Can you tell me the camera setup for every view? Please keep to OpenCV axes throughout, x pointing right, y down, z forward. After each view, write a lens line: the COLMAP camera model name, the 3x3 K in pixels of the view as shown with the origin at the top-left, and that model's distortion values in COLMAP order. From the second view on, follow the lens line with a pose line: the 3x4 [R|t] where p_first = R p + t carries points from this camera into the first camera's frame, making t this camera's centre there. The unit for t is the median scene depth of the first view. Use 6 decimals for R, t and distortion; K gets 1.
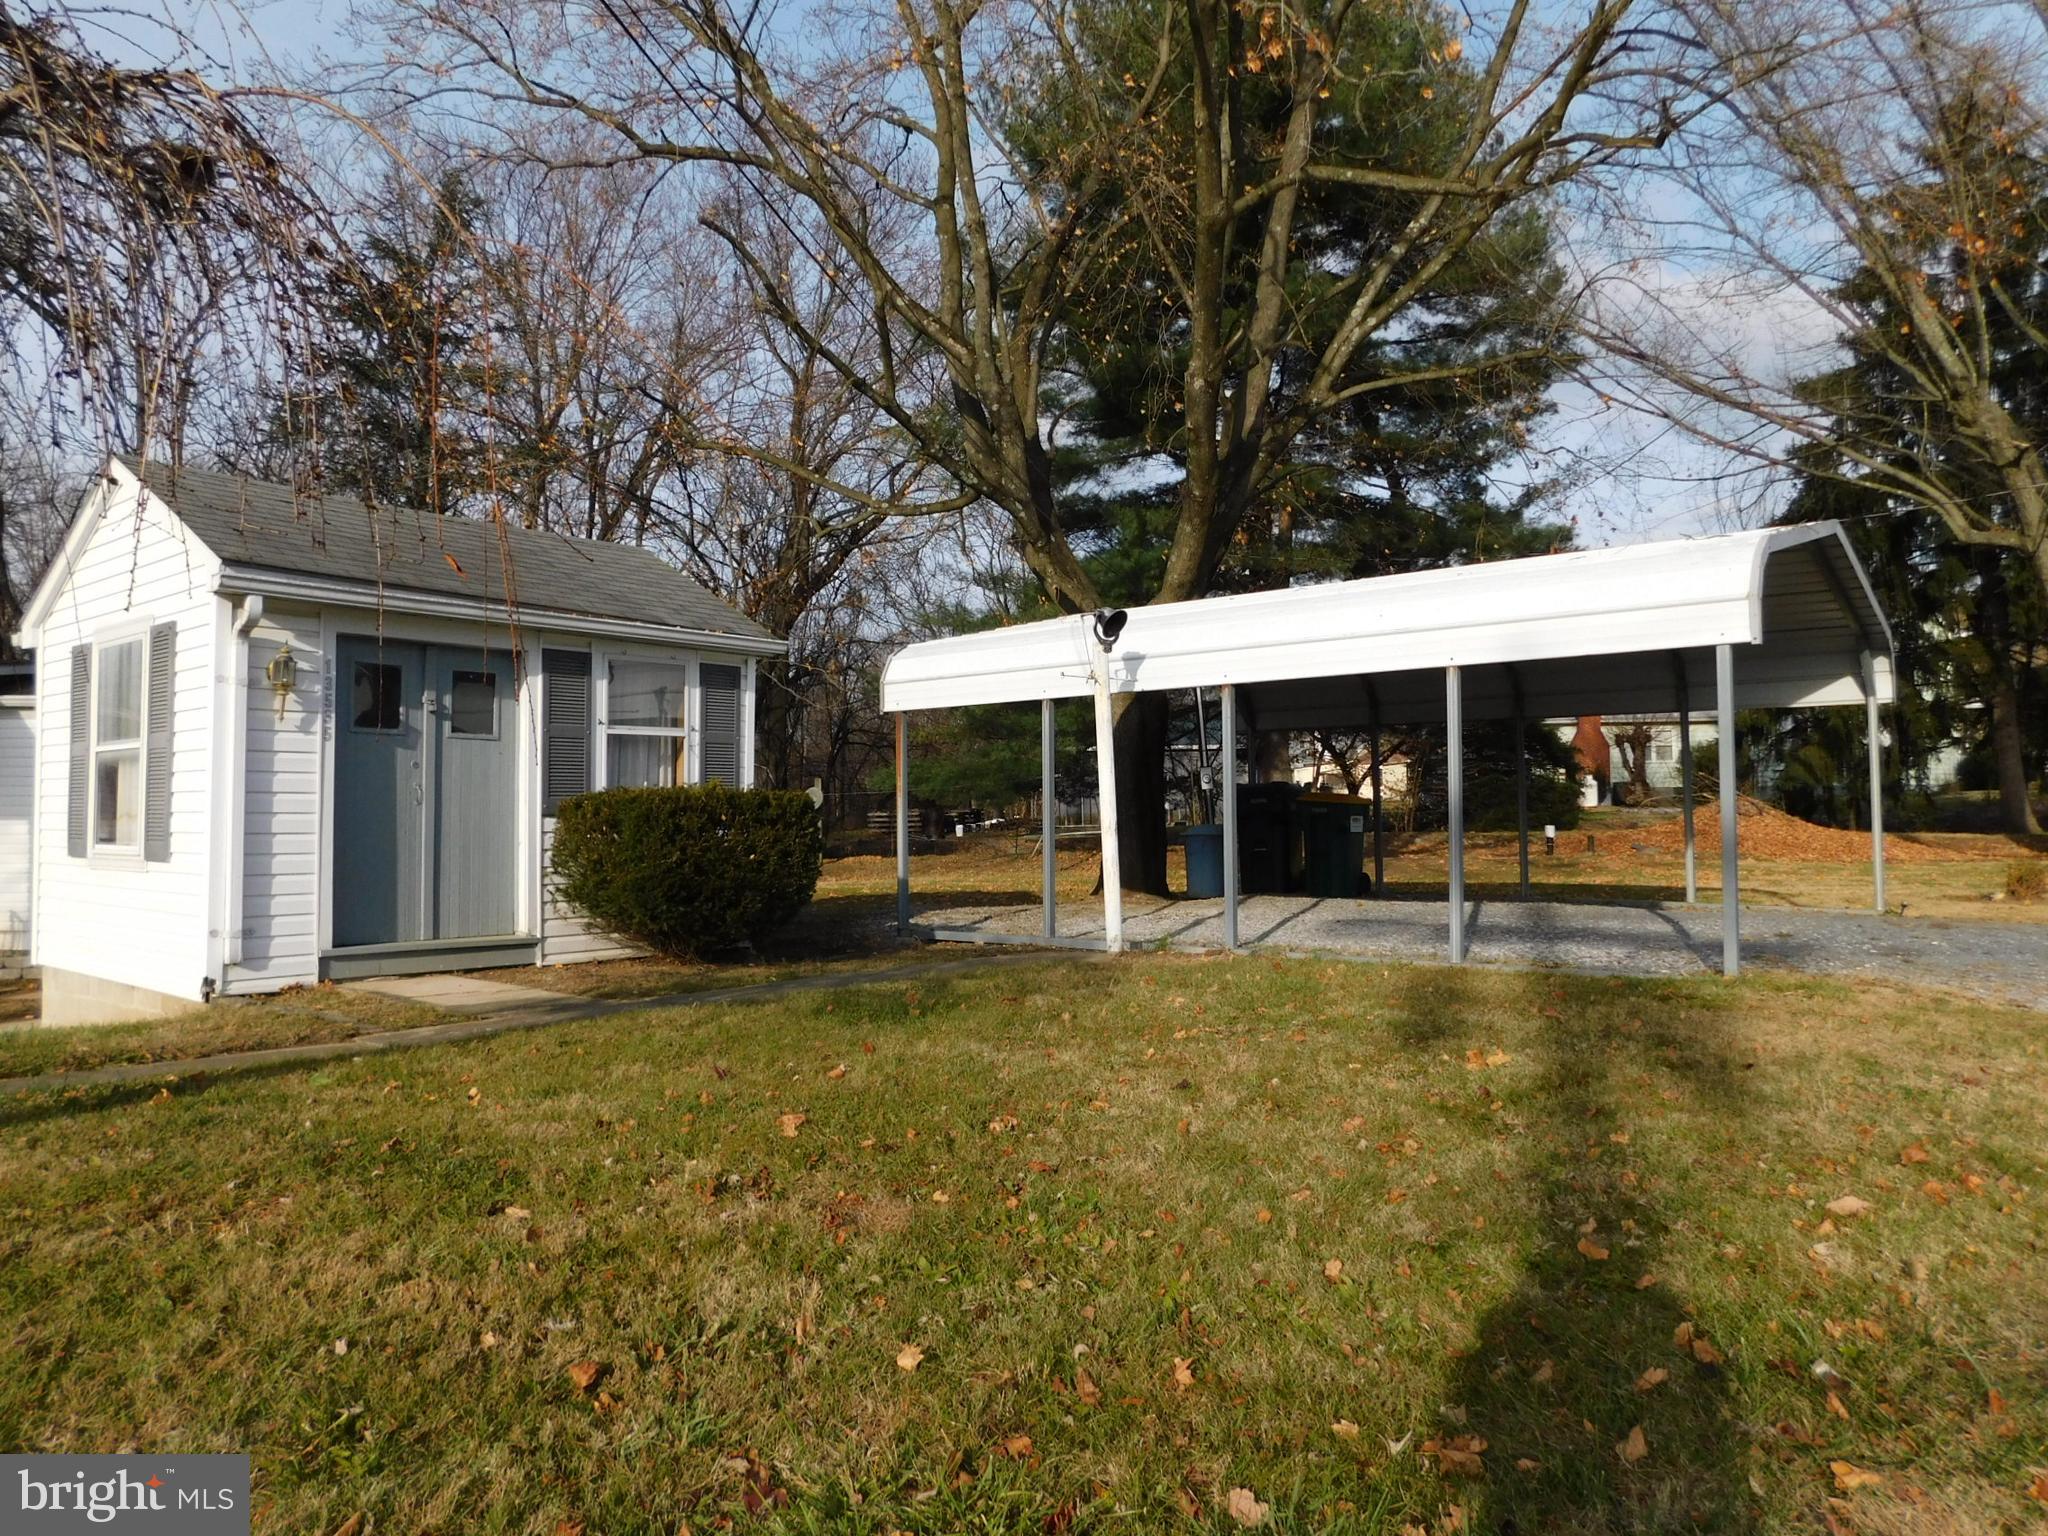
lens RADIAL K [[1506.8, 0, 1024.0], [0, 1506.8, 768.0], [0, 0, 1]] dist [-0.102261, 0.000007]
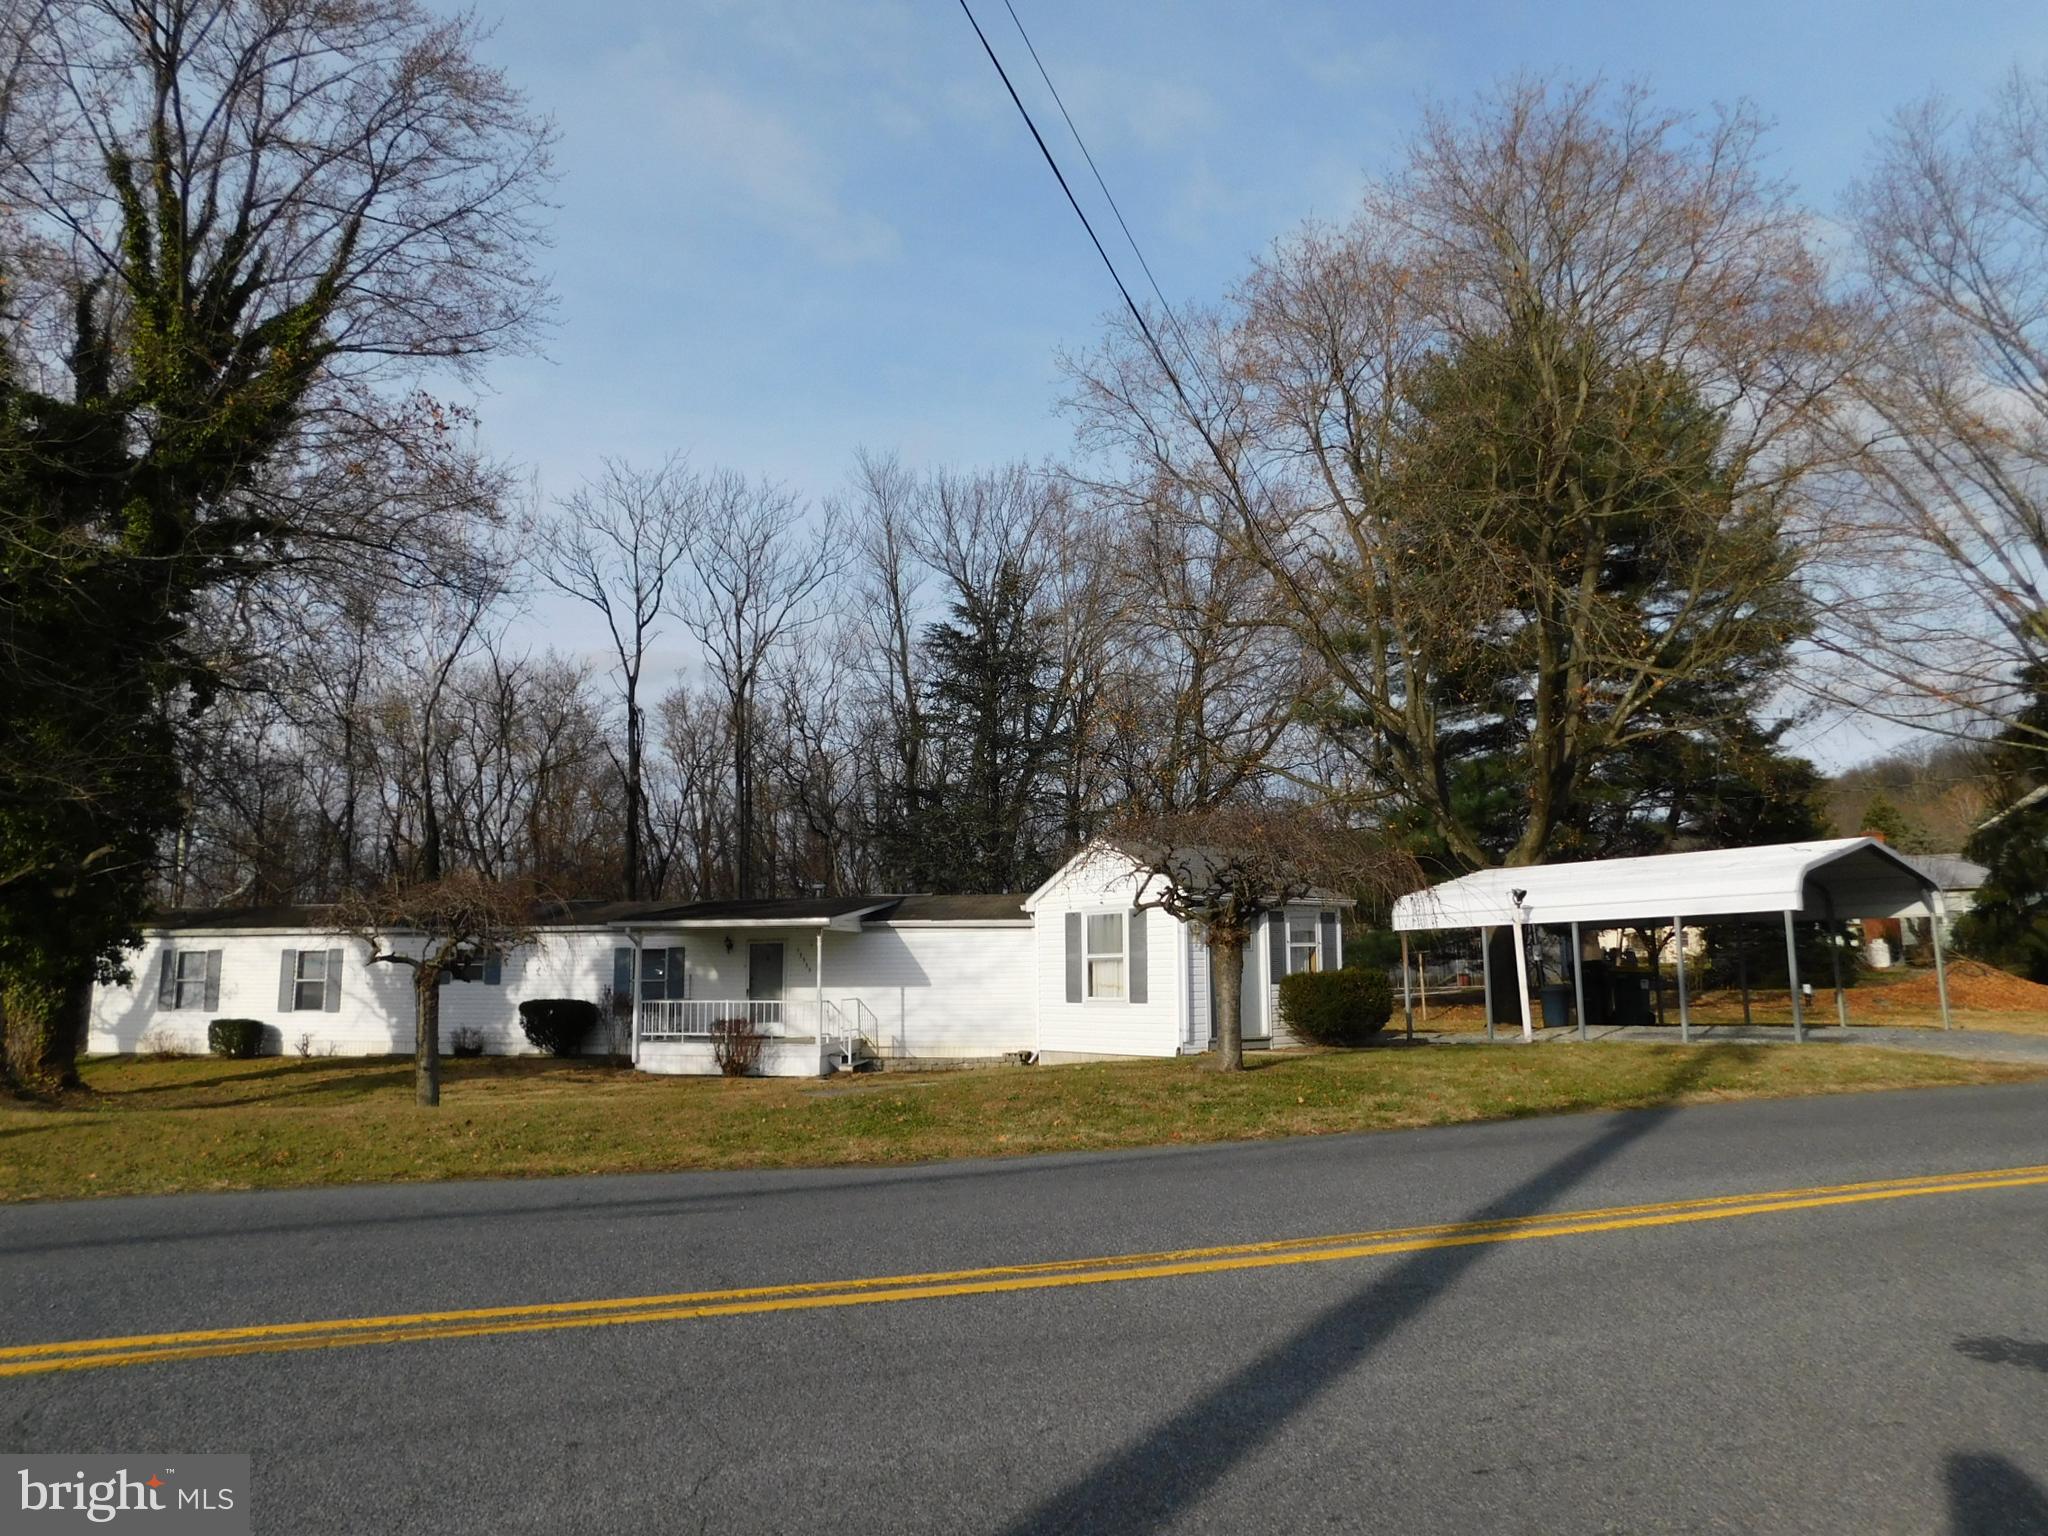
lens RADIAL K [[1374.3, 0, 1088.8], [0, 1374.3, 763.1], [0, 0, 1]] dist [-0.016288, 0.002337]
pose [[0.984602, -0.034114, -0.171449, -0.190306], [0.012498, 0.992001, -0.125608, -0.036620], [0.174363, 0.121531, 0.977153, -1.003001]]
